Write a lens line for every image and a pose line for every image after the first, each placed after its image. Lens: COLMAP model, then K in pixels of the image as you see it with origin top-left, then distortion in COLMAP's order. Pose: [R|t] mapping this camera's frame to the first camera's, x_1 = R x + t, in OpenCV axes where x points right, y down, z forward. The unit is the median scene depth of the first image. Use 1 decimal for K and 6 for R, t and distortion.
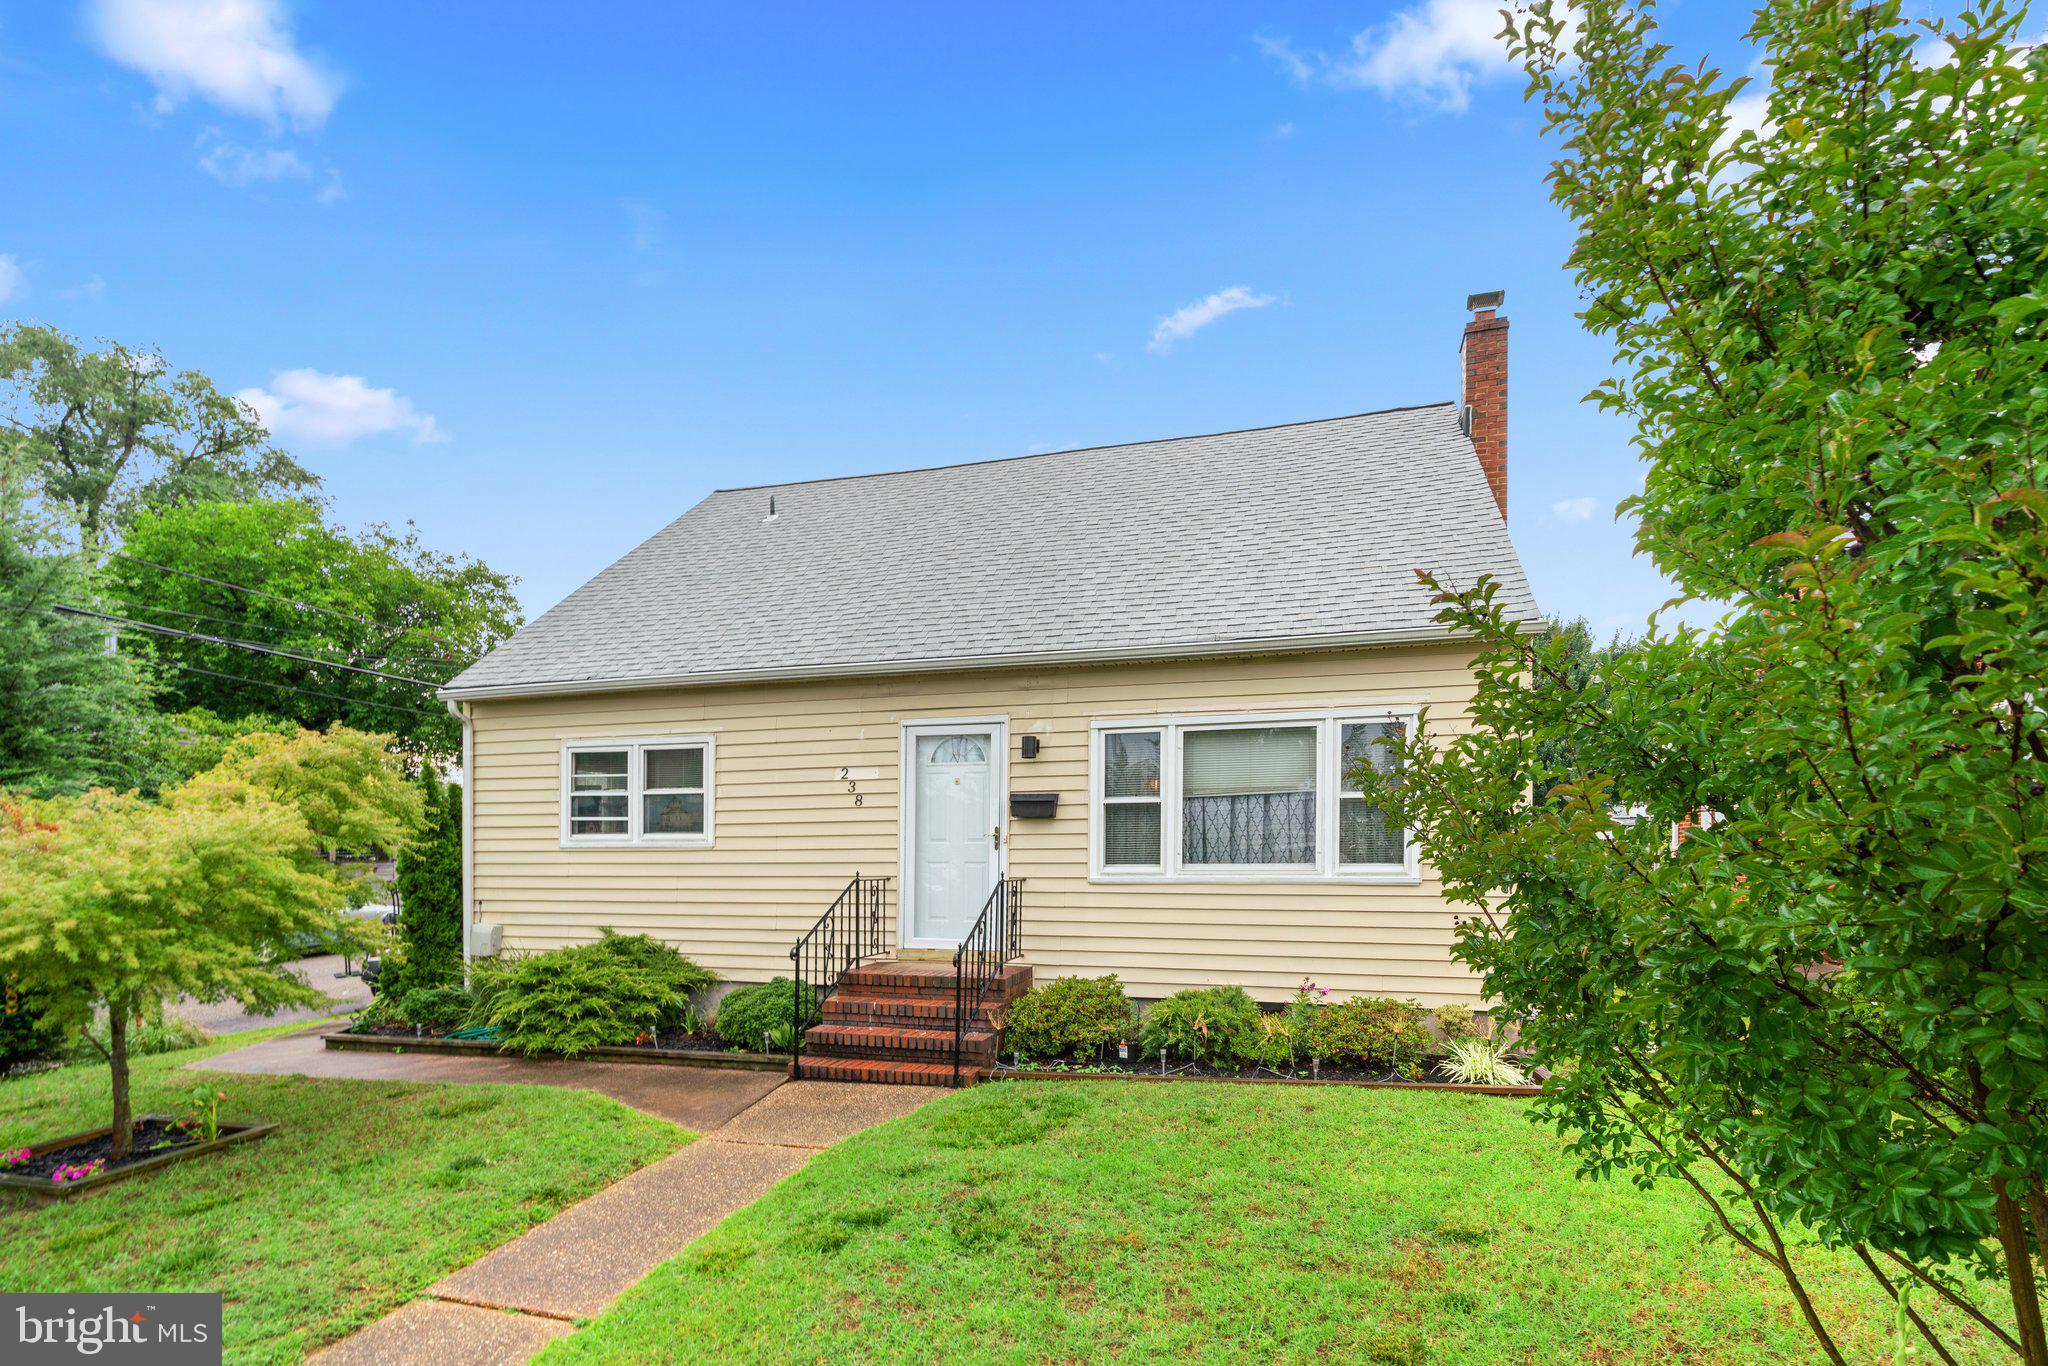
lens RADIAL K [[947.2, 0, 988.2], [0, 947.2, 846.7], [0, 0, 1]] dist [-0.002969, -0.000131]
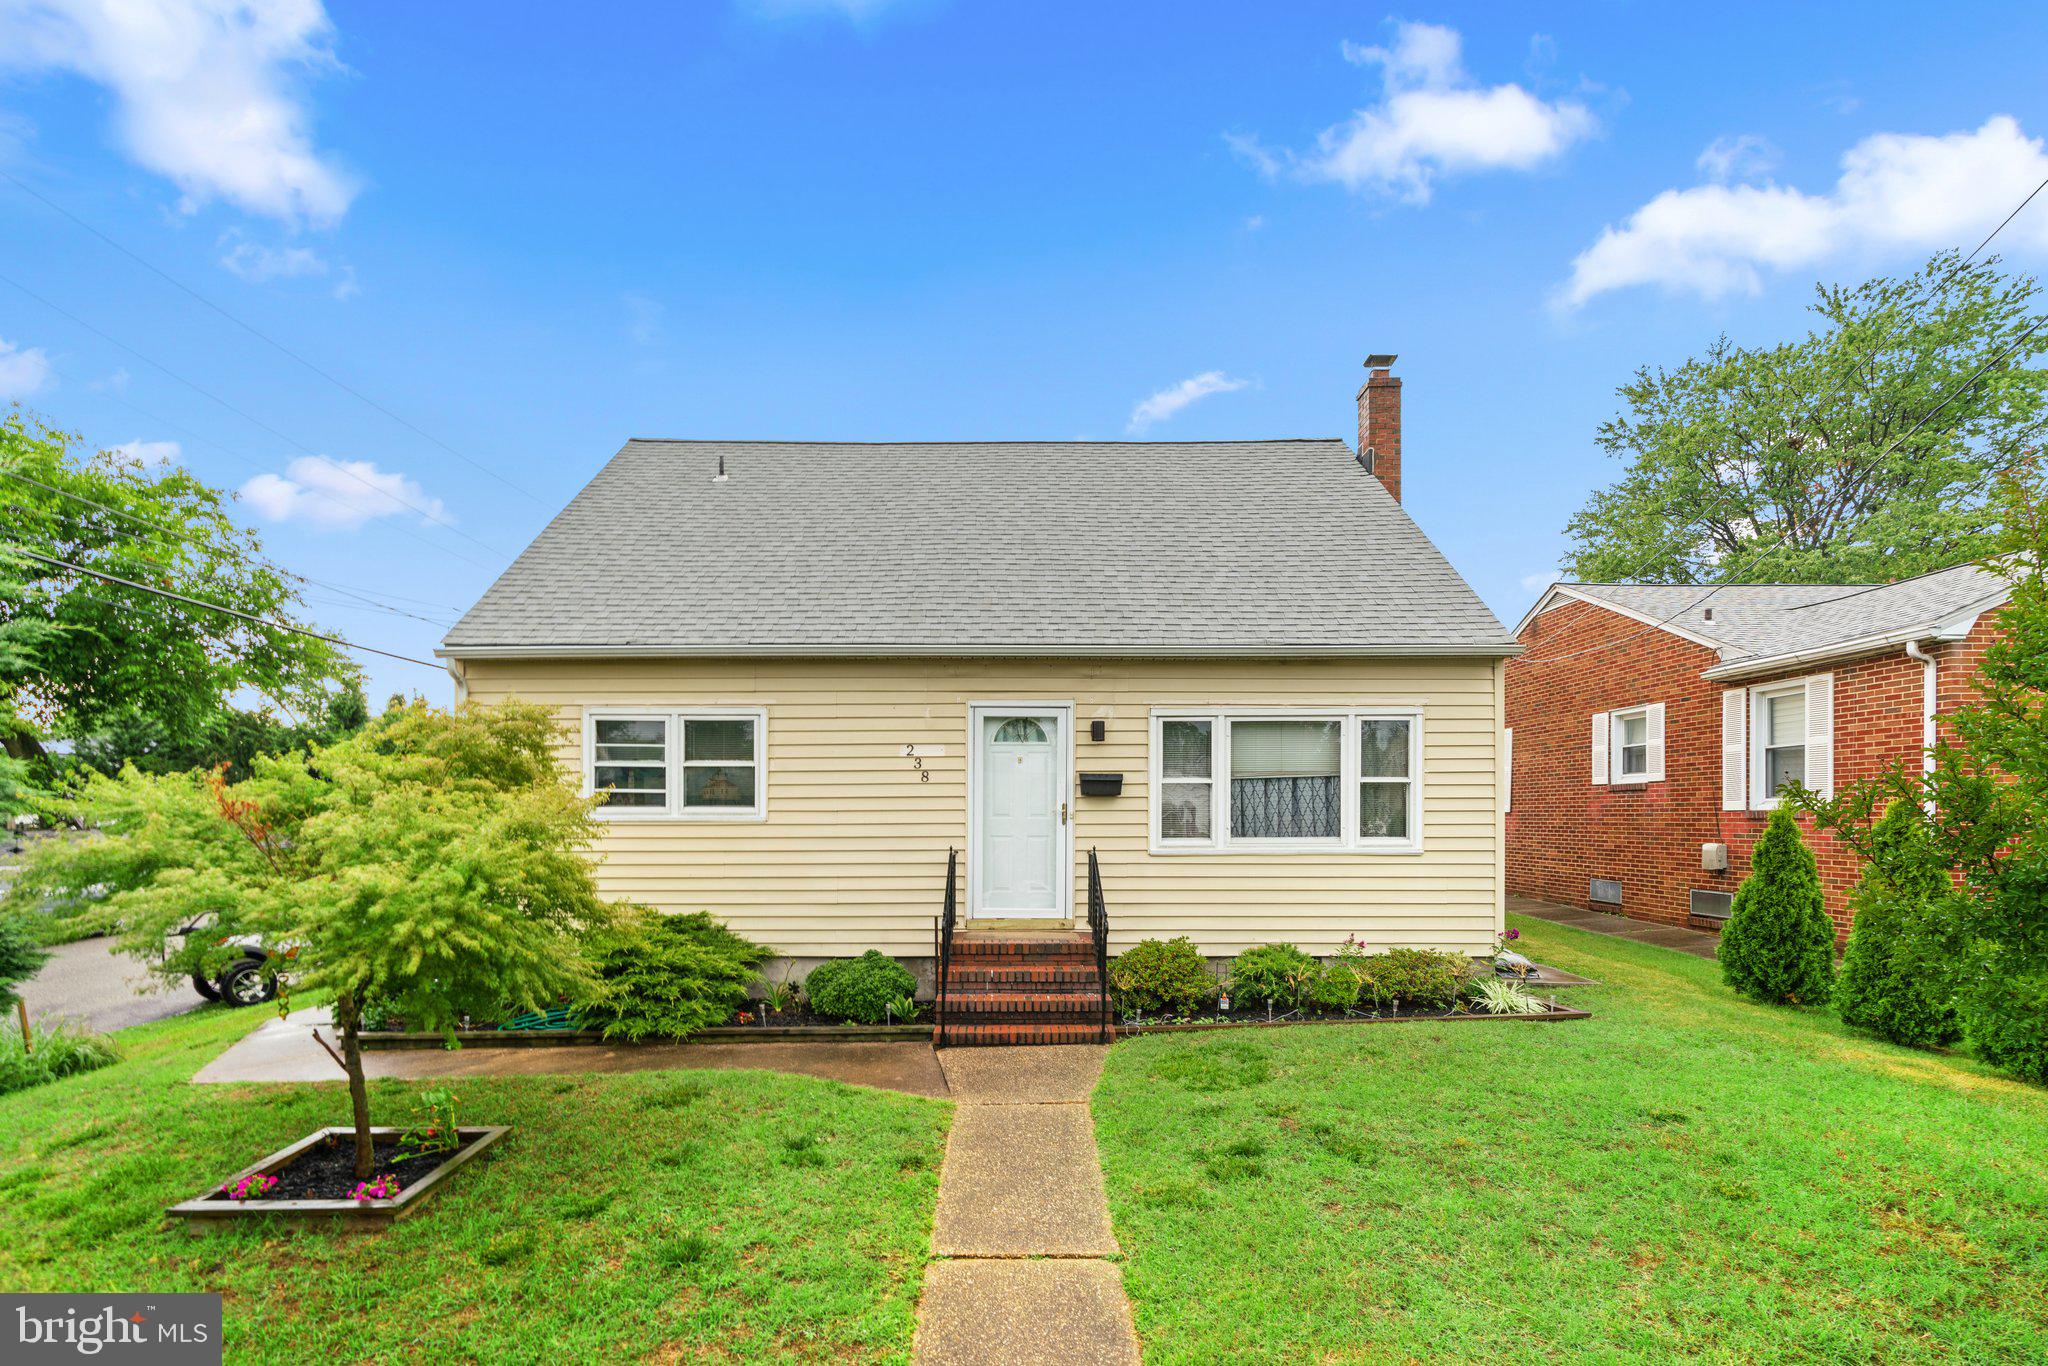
lens RADIAL K [[961.4, 0, 980.4], [0, 961.4, 804.3], [0, 0, 1]] dist [-0.004930, -0.000620]
pose [[0.961201, 0.005257, 0.275797, -0.401156], [-0.003637, 0.999973, -0.006384, -0.013245], [-0.275823, 0.005134, 0.961195, -0.027431]]
